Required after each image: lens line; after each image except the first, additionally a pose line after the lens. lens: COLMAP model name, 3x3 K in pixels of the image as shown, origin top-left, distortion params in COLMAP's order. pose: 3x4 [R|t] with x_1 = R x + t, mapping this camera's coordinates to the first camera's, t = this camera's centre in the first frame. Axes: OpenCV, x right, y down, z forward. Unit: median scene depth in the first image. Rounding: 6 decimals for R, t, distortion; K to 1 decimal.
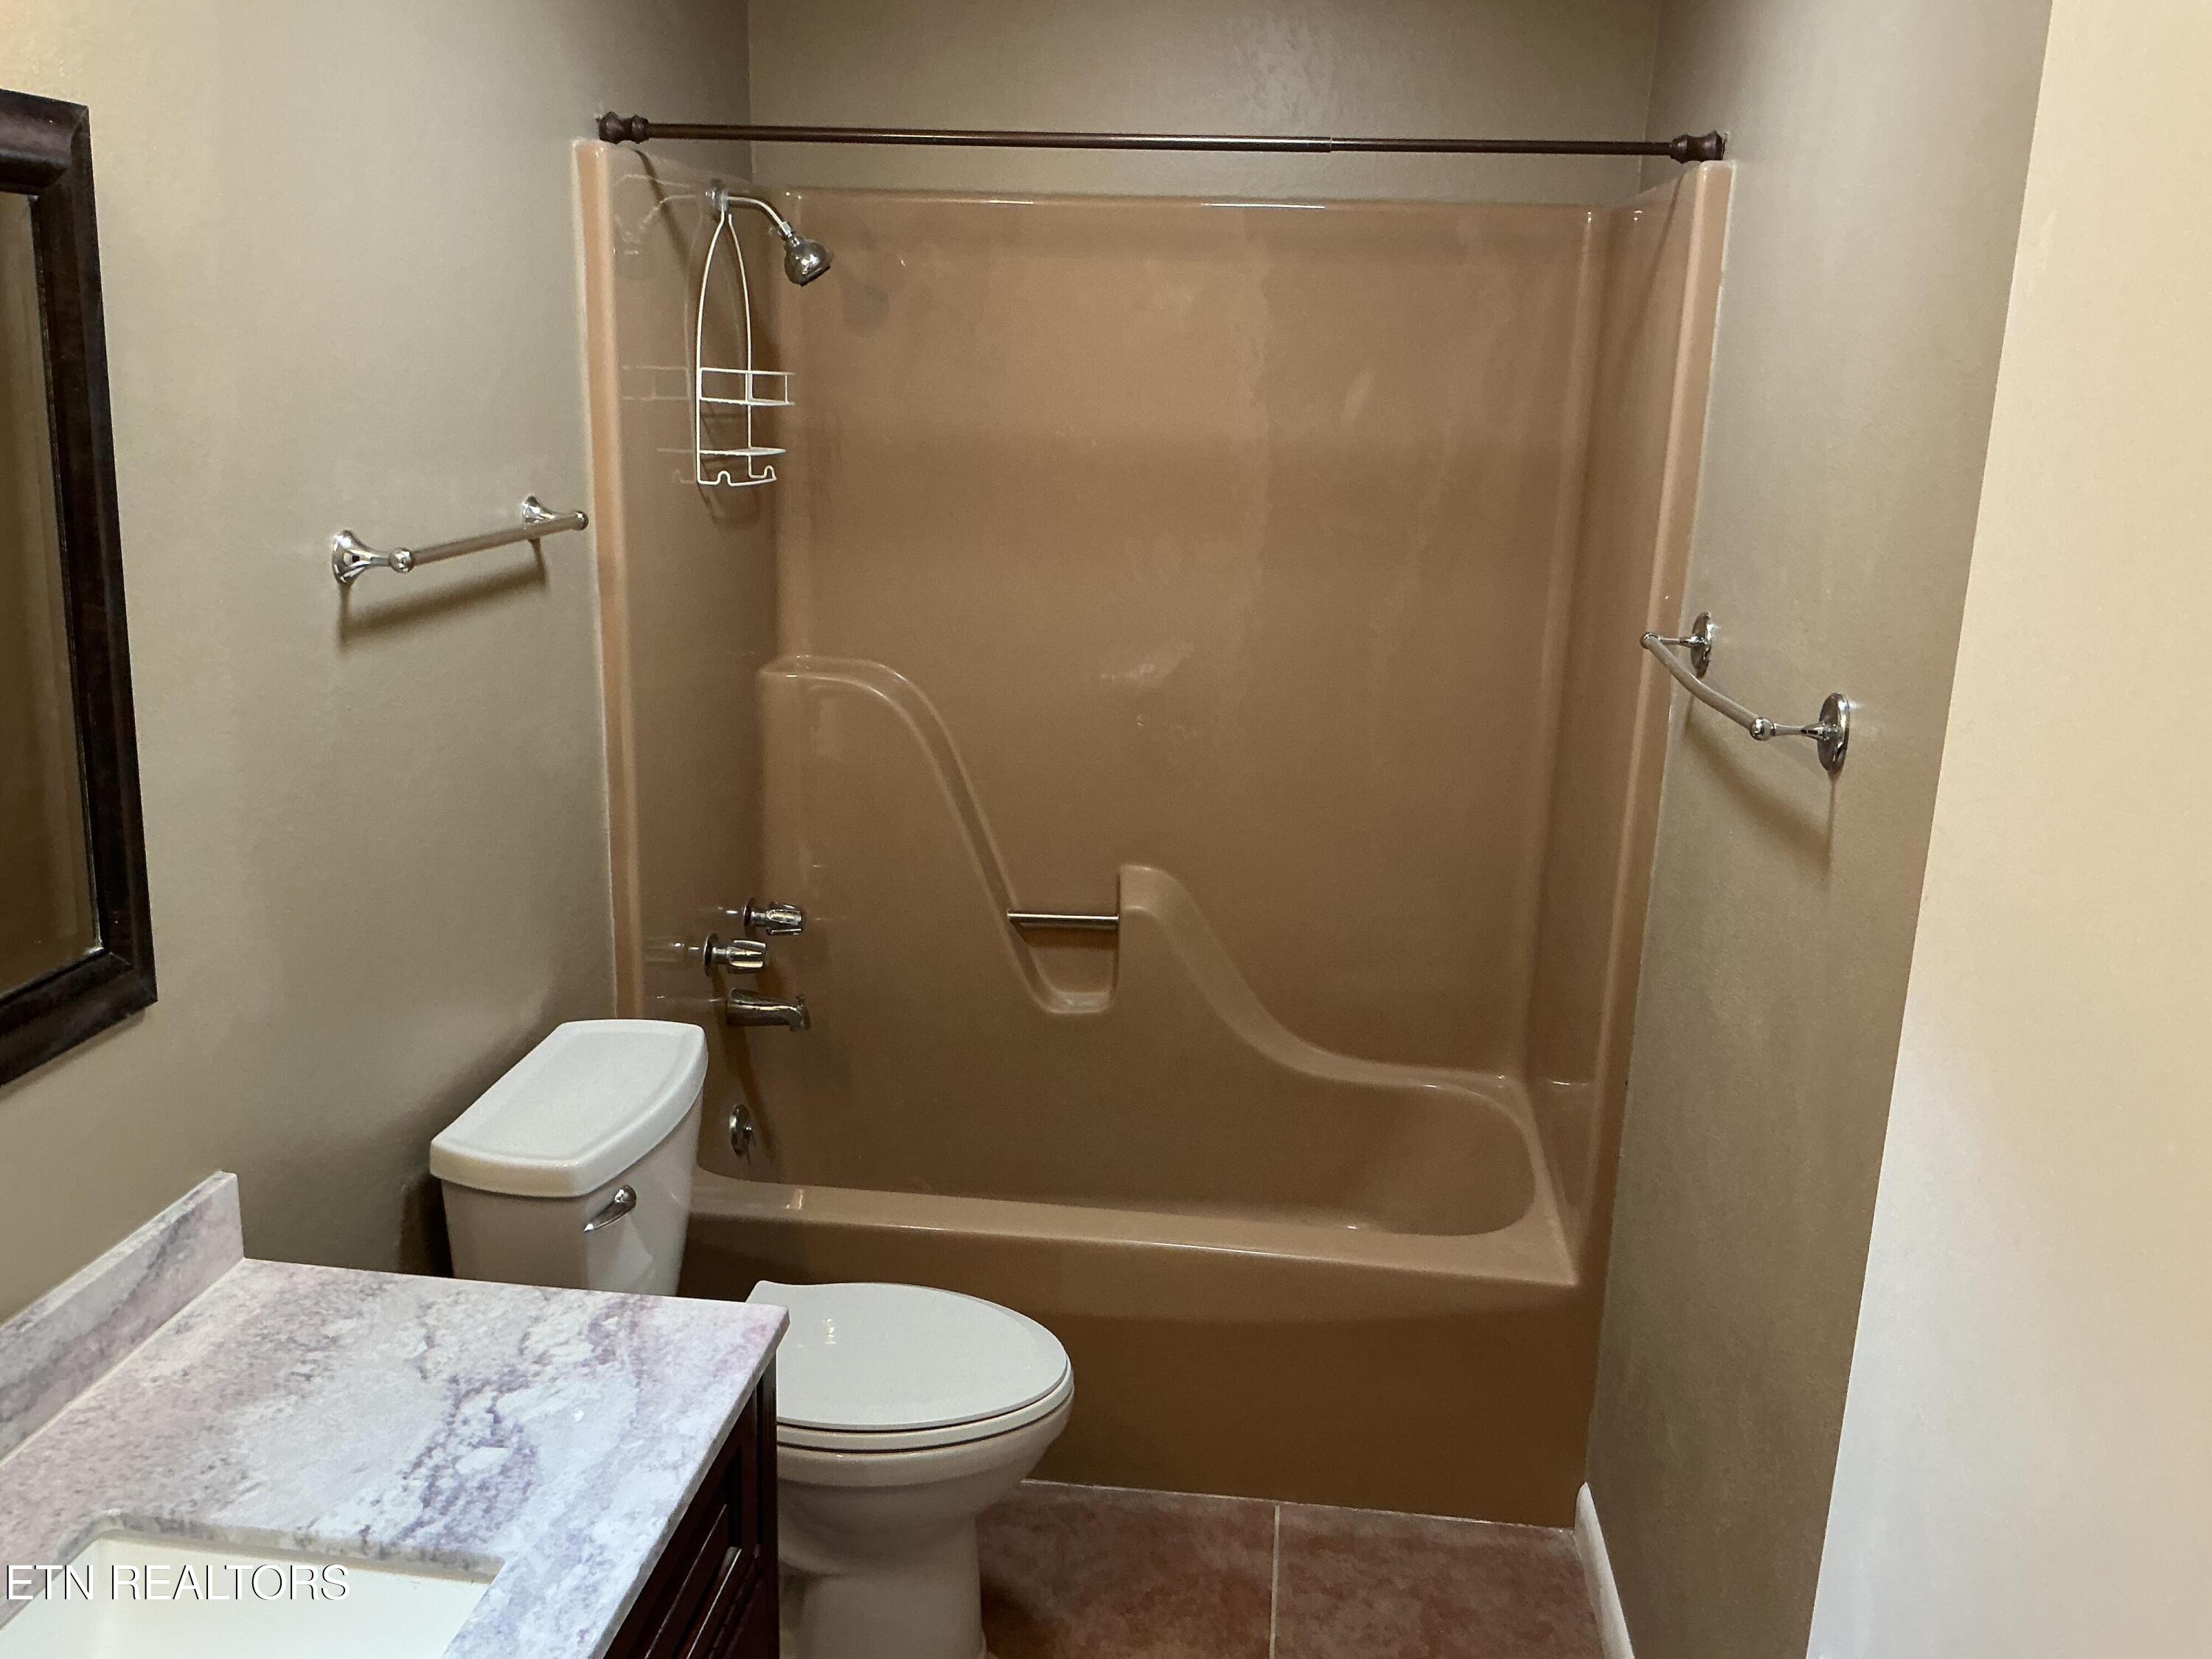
lens RADIAL K [[1849.1, 0, 1088.8], [0, 1849.1, 840.7], [0, 0, 1]] dist [0.109978, -0.210722]
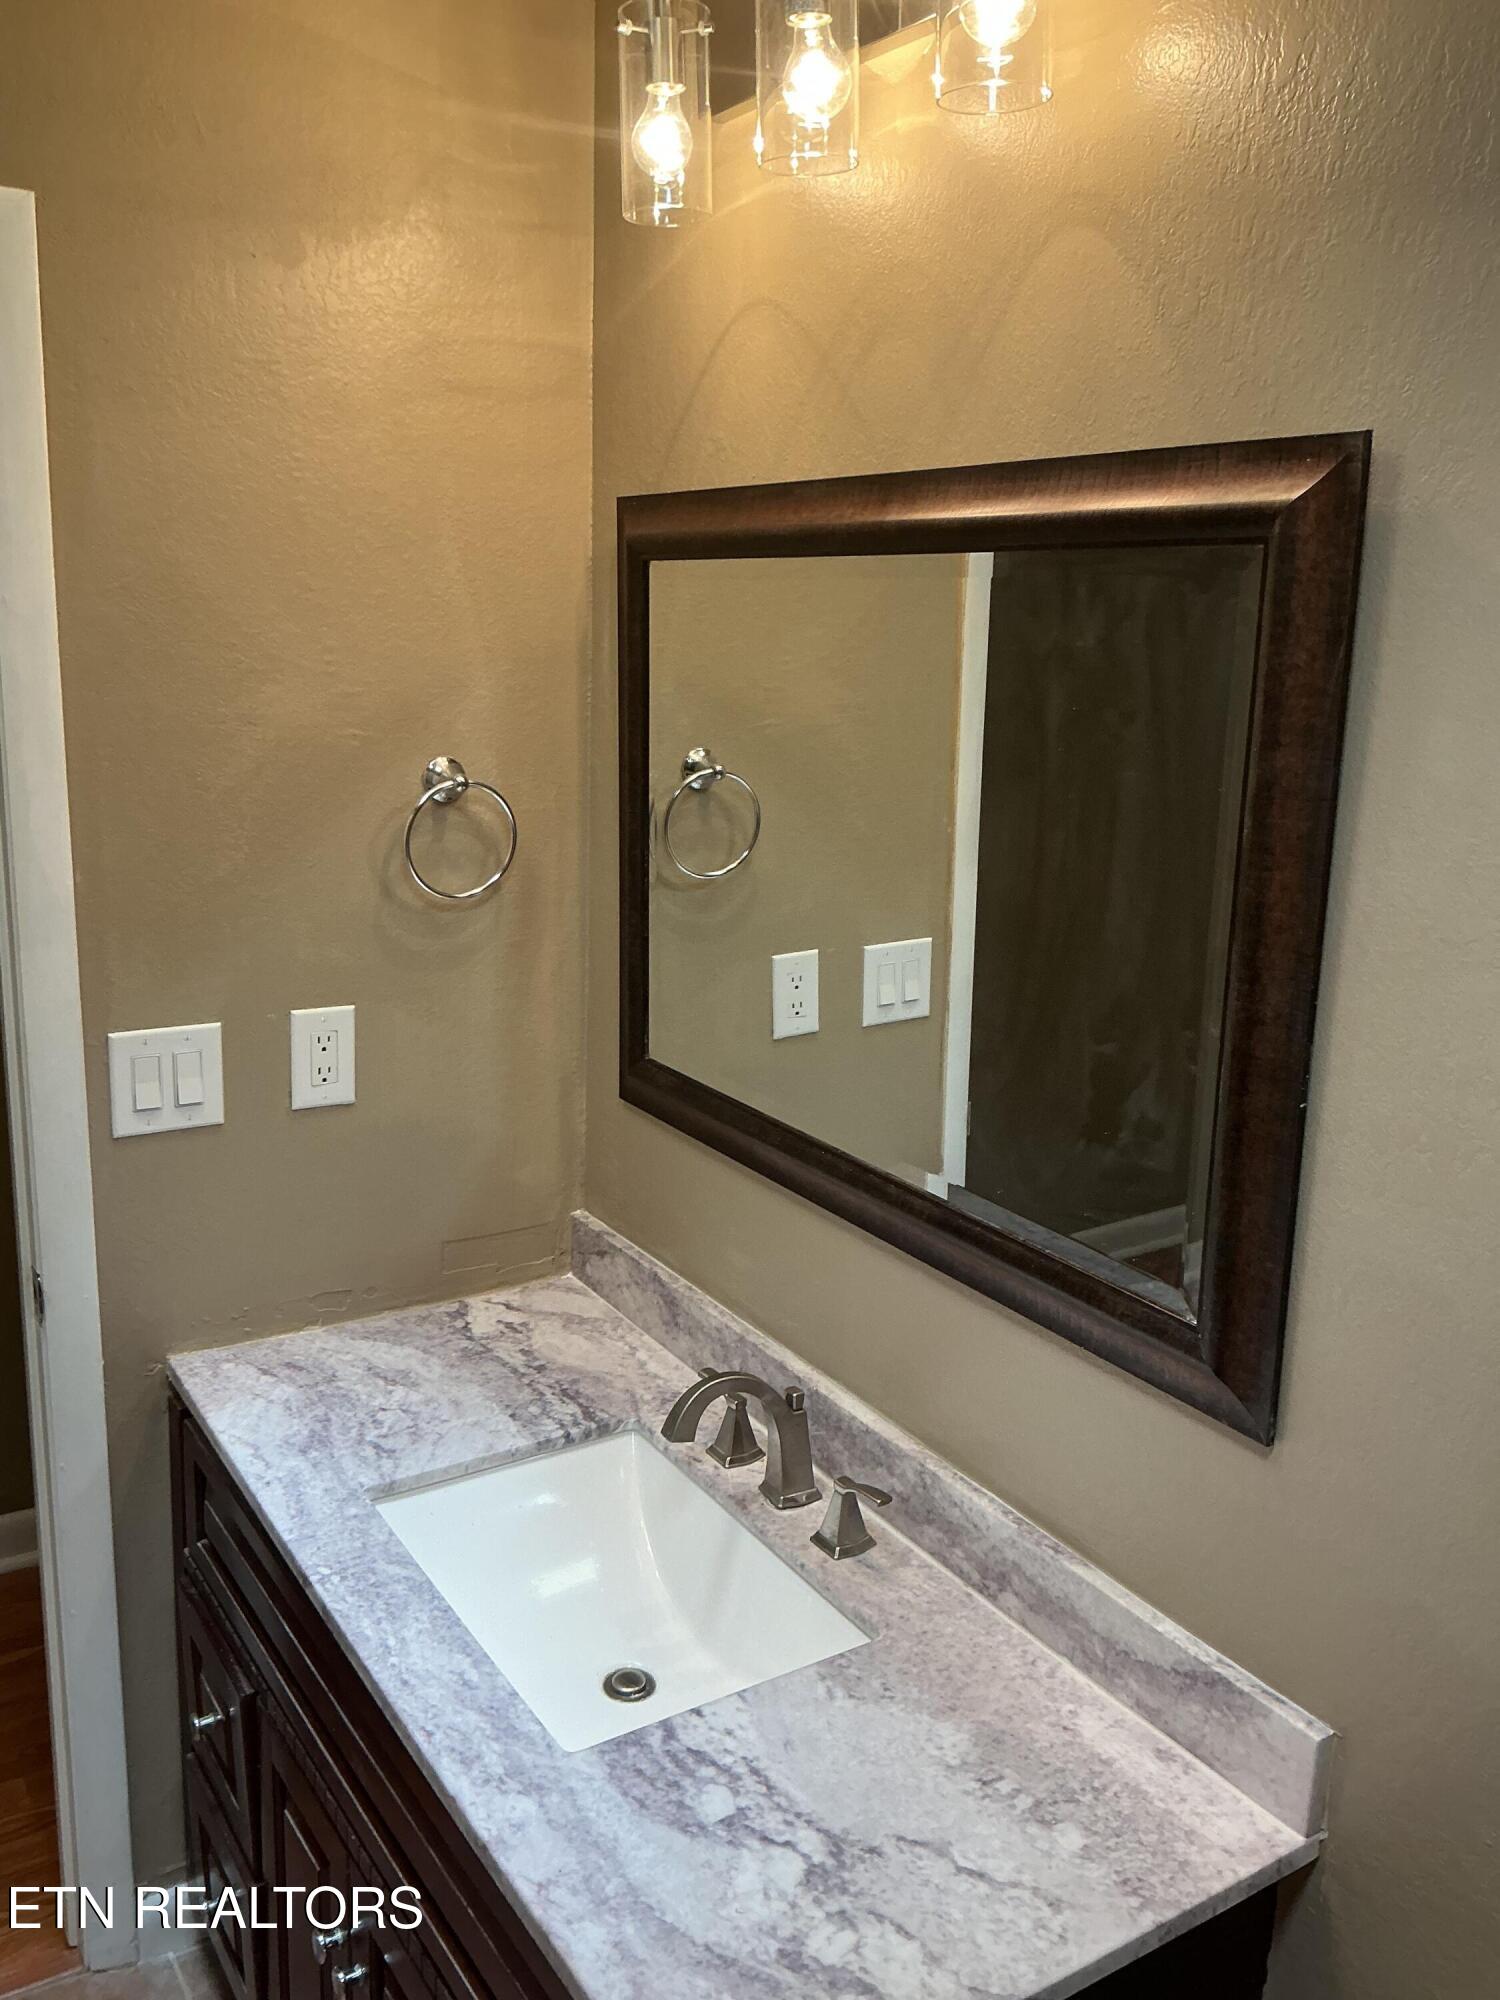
lens RADIAL K [[1671.9, 0, 750.0], [0, 1671.9, 1000.0], [0, 0, 1]] dist [0.109978, -0.210722]
pose [[-0.766549, 0.091320, -0.635660, 0.173730], [-0.210378, 0.899506, 0.382922, -0.363353], [0.606748, 0.427257, -0.670304, 1.333412]]
